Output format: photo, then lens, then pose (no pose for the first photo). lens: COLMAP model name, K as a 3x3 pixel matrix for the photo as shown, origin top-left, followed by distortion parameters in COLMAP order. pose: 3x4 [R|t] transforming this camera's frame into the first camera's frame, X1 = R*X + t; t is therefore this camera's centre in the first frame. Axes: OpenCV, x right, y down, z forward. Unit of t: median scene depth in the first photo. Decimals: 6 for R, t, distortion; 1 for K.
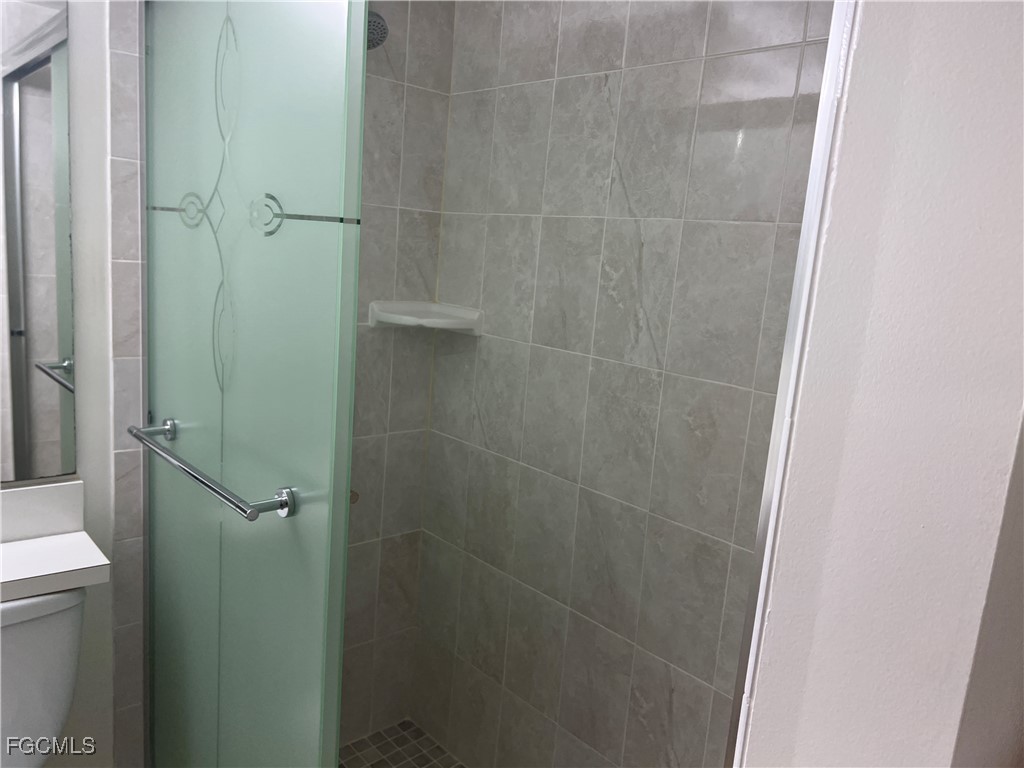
lens RADIAL K [[771.1, 0, 515.1], [0, 771.1, 393.8], [0, 0, 1]] dist [0.070686, -0.083057]
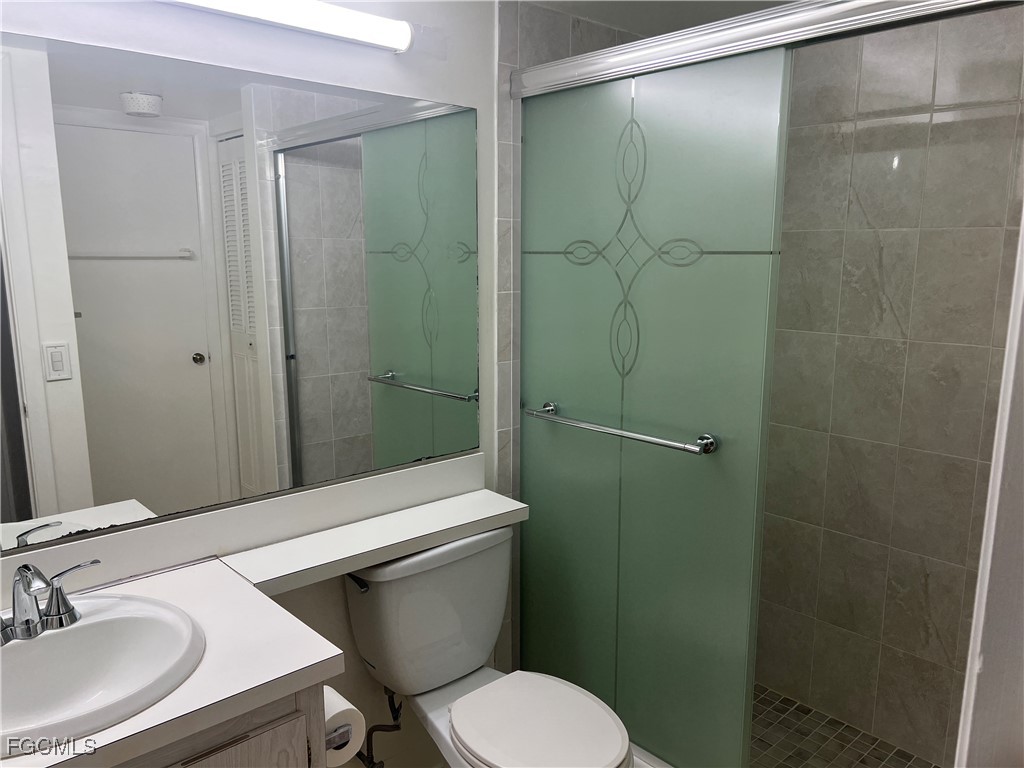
lens RADIAL K [[771.1, 0, 511.3], [0, 771.1, 392.6], [0, 0, 1]] dist [0.070686, -0.083057]
pose [[0.997040, -0.076446, -0.008222, -0.484229], [0.076427, 0.997072, -0.002649, 0.012797], [0.008401, 0.002013, 0.999963, -0.364656]]
